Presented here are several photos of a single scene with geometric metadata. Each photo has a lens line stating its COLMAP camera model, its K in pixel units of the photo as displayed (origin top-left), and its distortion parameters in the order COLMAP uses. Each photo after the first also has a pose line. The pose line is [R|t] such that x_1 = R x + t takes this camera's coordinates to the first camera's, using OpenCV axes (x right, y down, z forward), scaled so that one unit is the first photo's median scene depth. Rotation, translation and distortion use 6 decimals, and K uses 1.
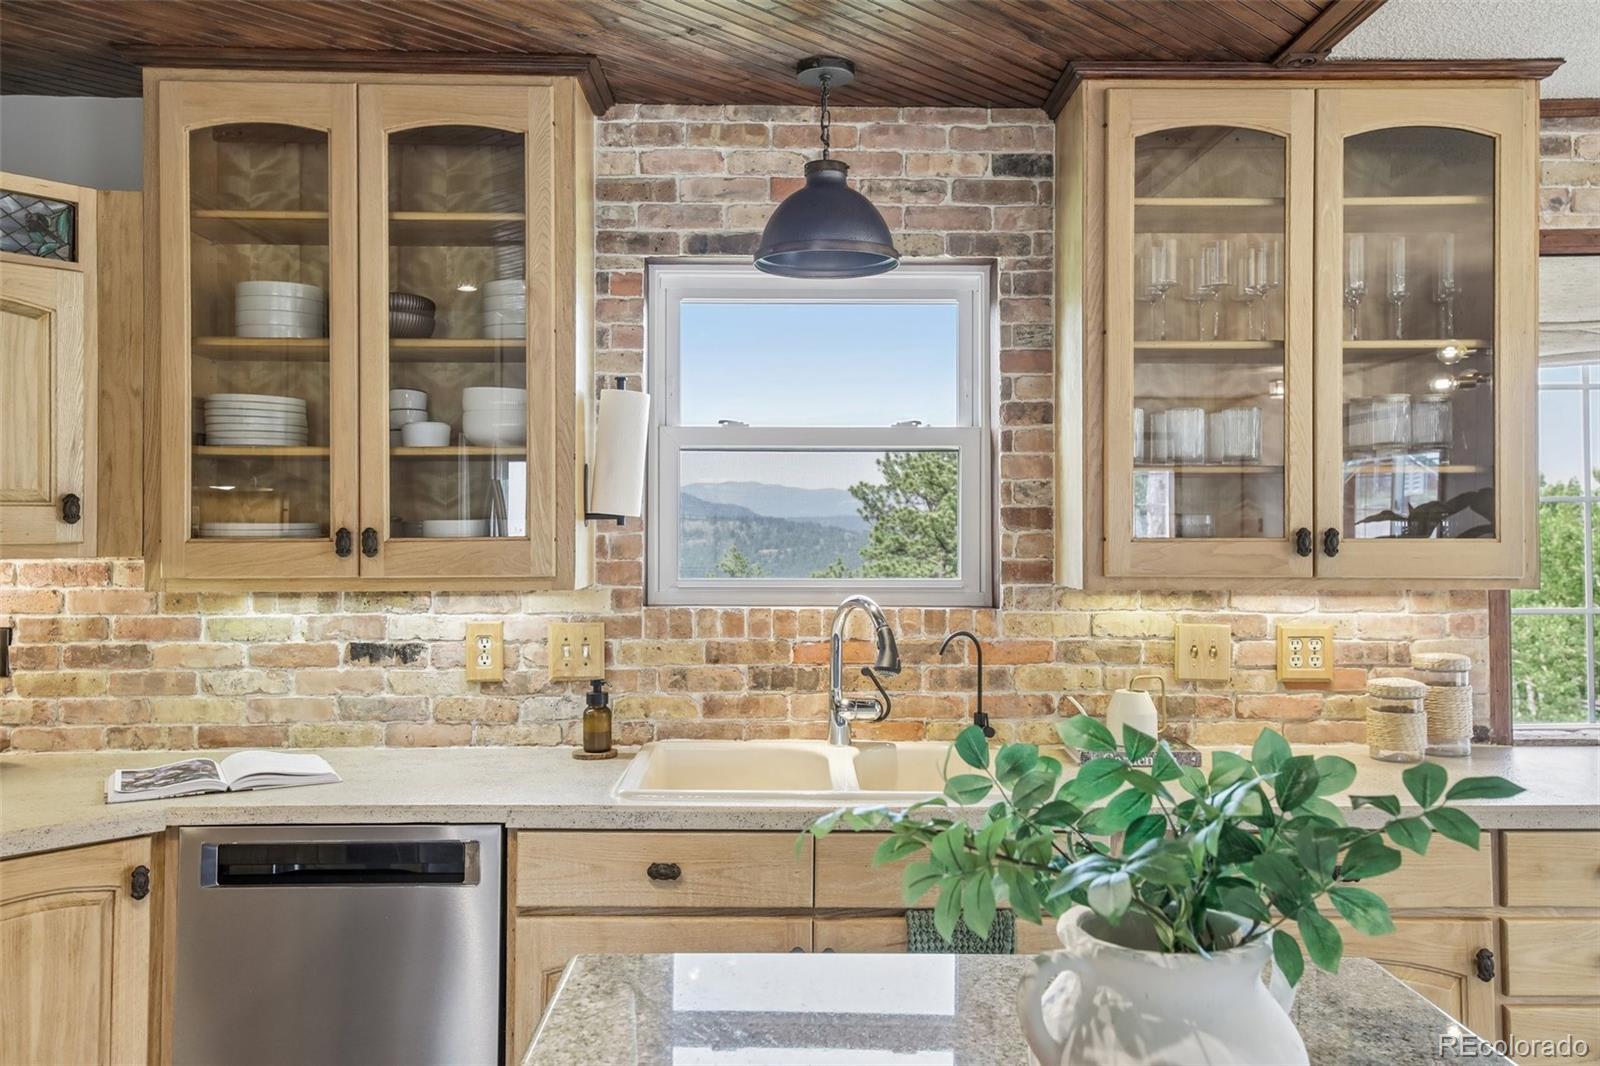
lens RADIAL K [[1303.6, 0, 803.2], [0, 1303.6, 503.8], [0, 0, 1]] dist [0.047003, 0.002971]
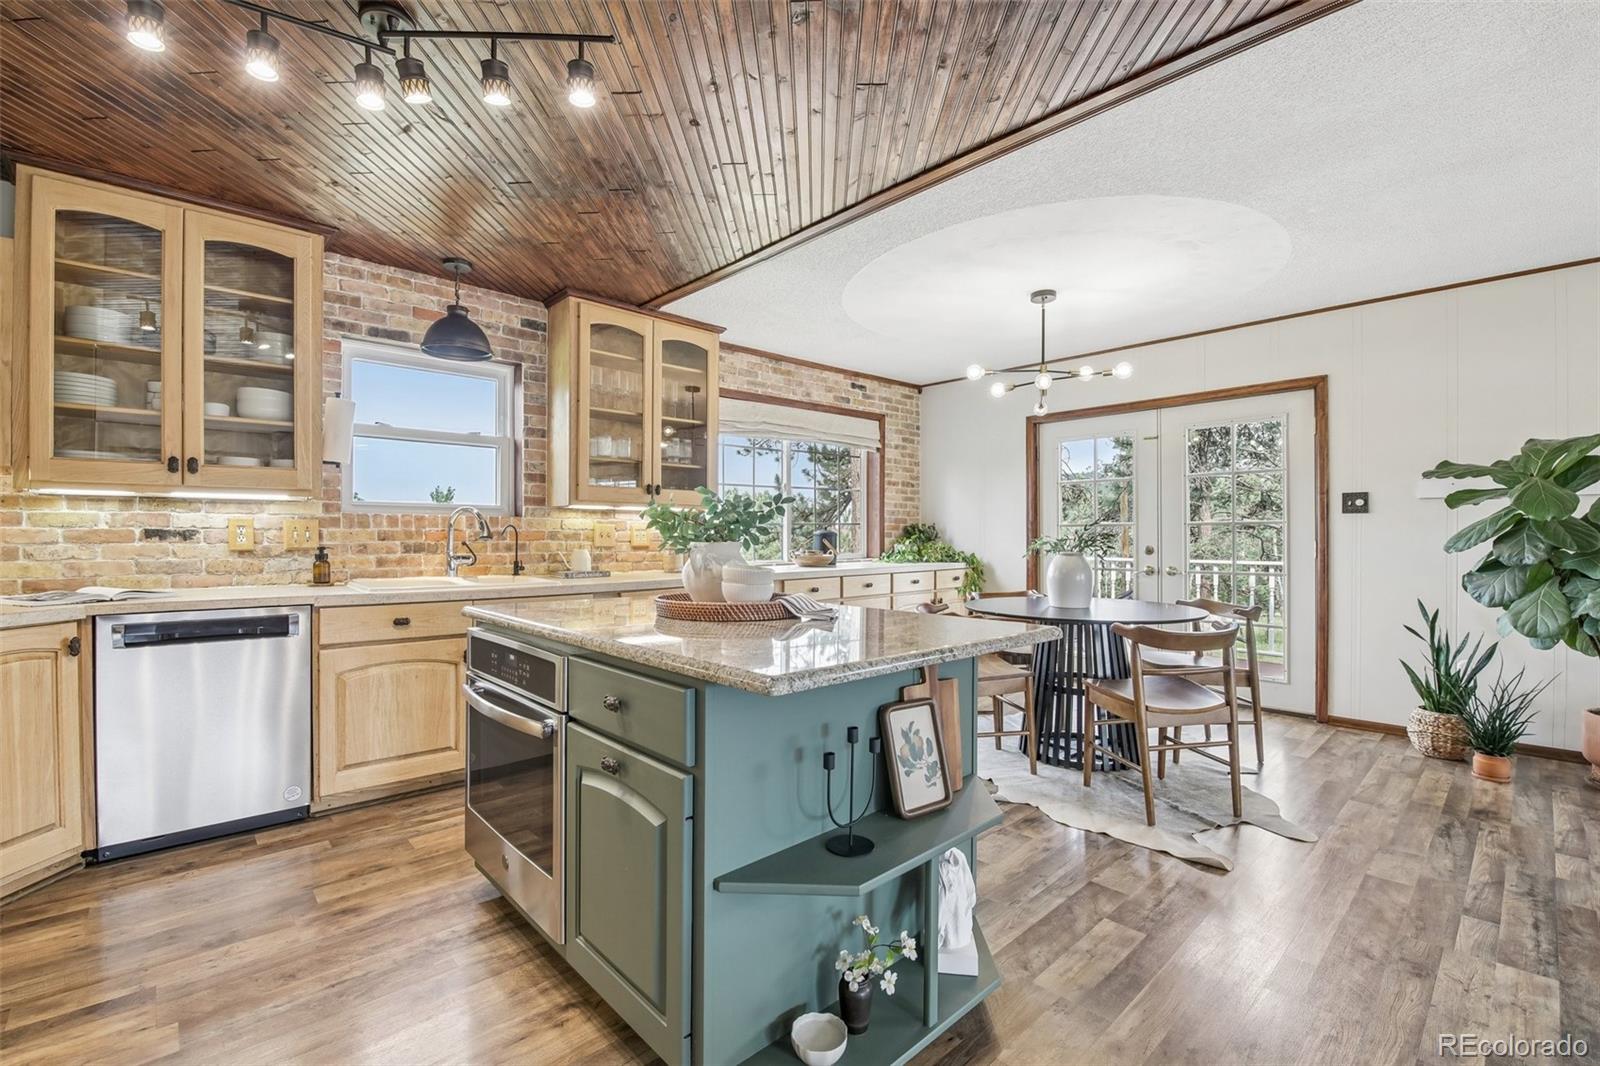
lens RADIAL K [[691.9, 0, 794.1], [0, 691.9, 535.2], [0, 0, 1]] dist [-0.001118, -0.011094]
pose [[0.746009, 0.000556, 0.665935, -0.307781], [-0.014030, 0.999791, 0.014882, 0.089282], [-0.665788, -0.020445, 0.745861, -0.227520]]
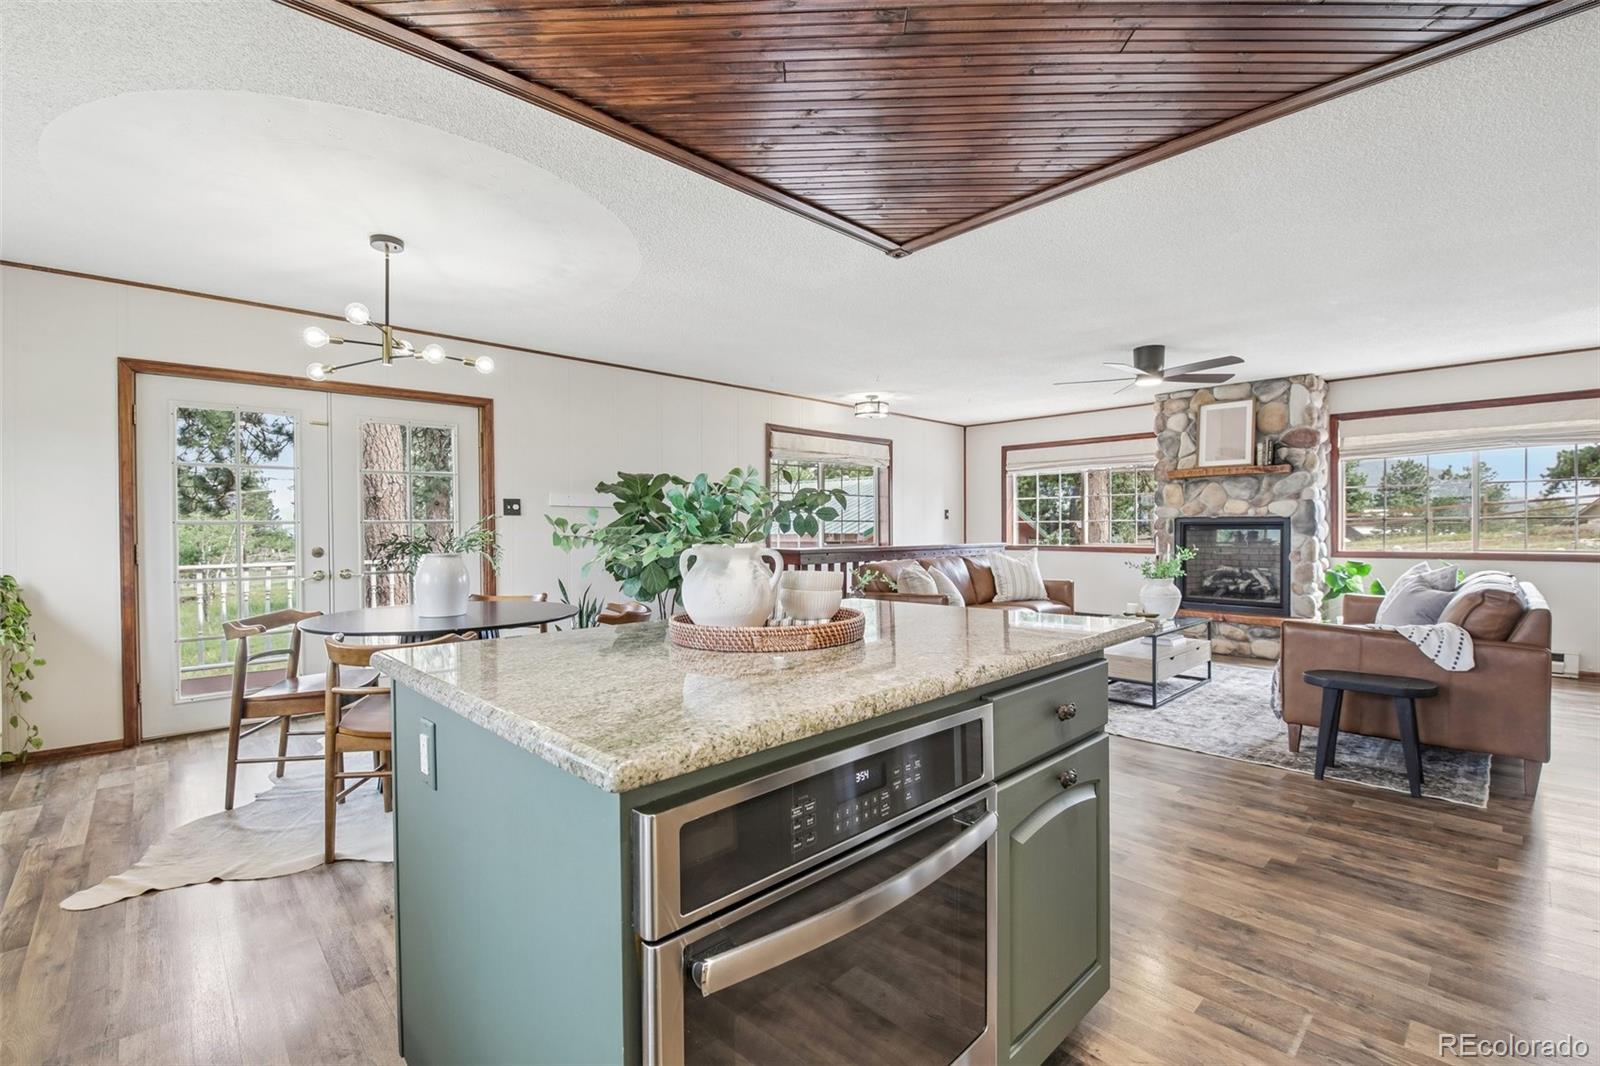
lens RADIAL K [[691.9, 0, 794.1], [0, 691.9, 535.2], [0, 0, 1]] dist [-0.001118, -0.011094]
pose [[-0.672992, 0.001110, 0.739649, -0.299317], [-0.006857, 0.999947, -0.007740, 0.106064], [-0.739618, -0.010281, -0.672948, 0.628461]]
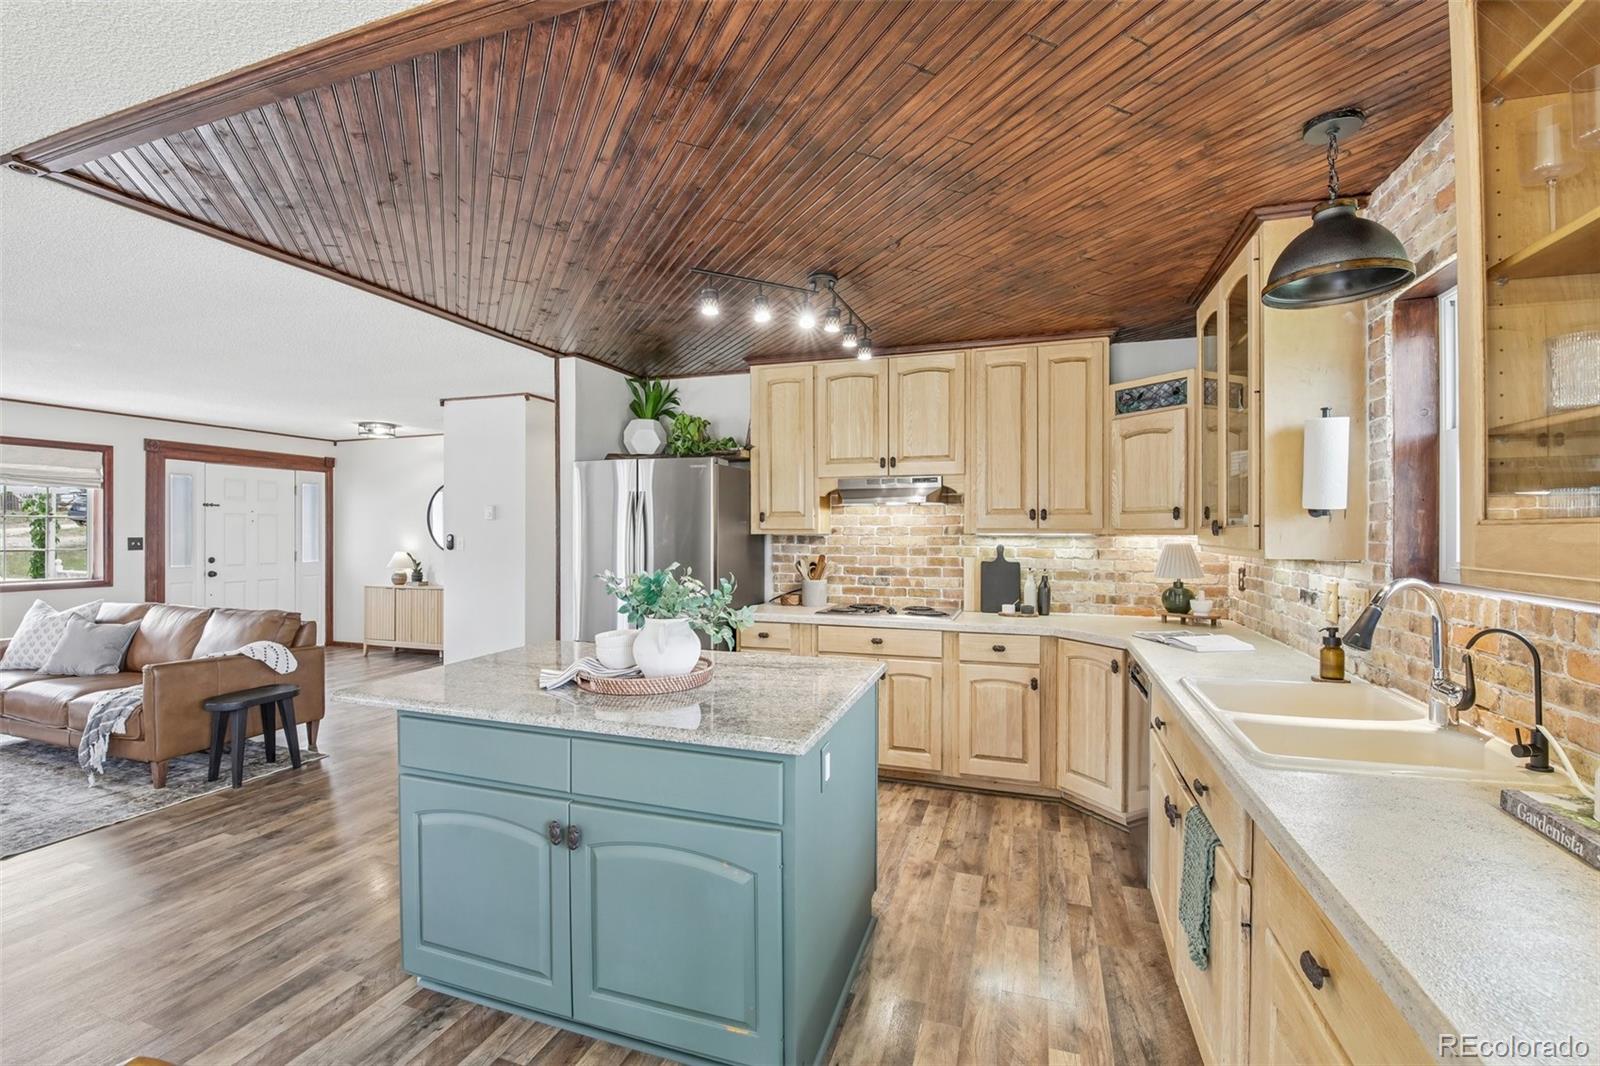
lens RADIAL K [[687.4, 0, 791.9], [0, 687.4, 533.3], [0, 0, 1]] dist [-0.000761, -0.009988]
pose [[-0.344940, 0.003871, -0.938617, 0.705183], [0.016344, 0.999865, -0.001883, 0.026275], [0.938483, -0.015991, -0.344956, 0.700117]]
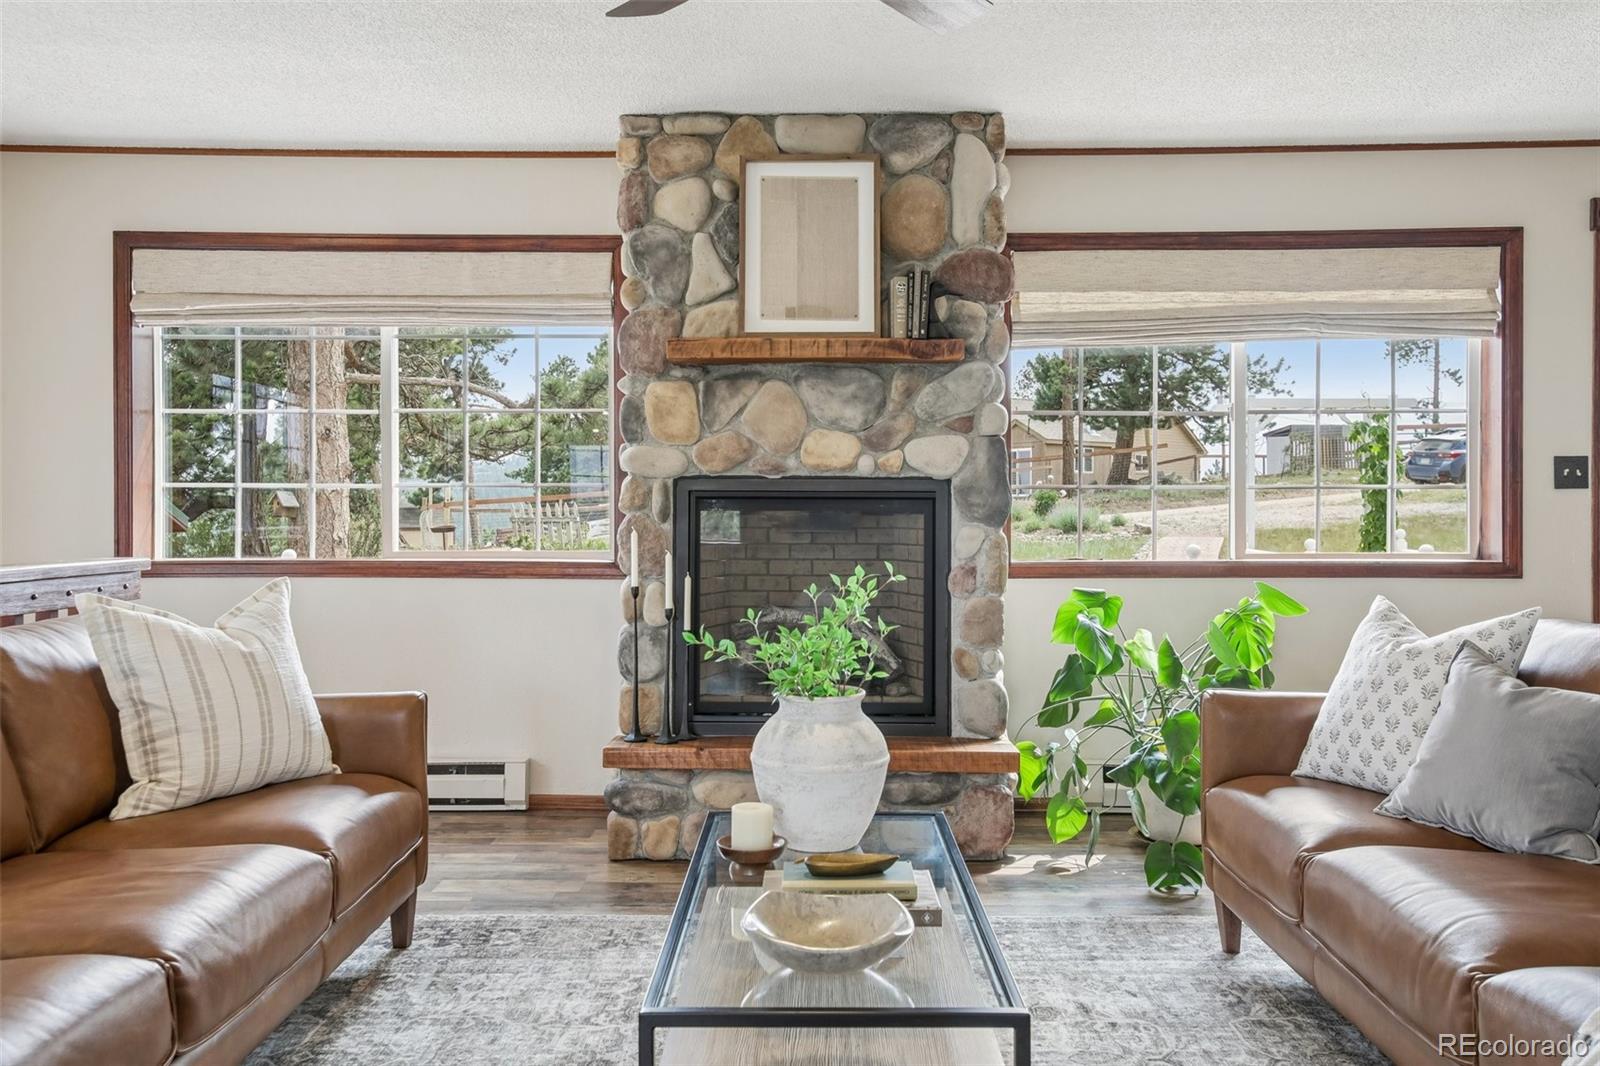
lens RADIAL K [[1302.5, 0, 802.3], [0, 1302.5, 509.7], [0, 0, 1]] dist [0.040286, 0.003168]
pose [[-0.999629, 0.005534, 0.026684, 0.322578], [0.005091, 0.999849, -0.016610, 0.086892], [-0.026772, -0.016468, -0.999506, -0.290797]]
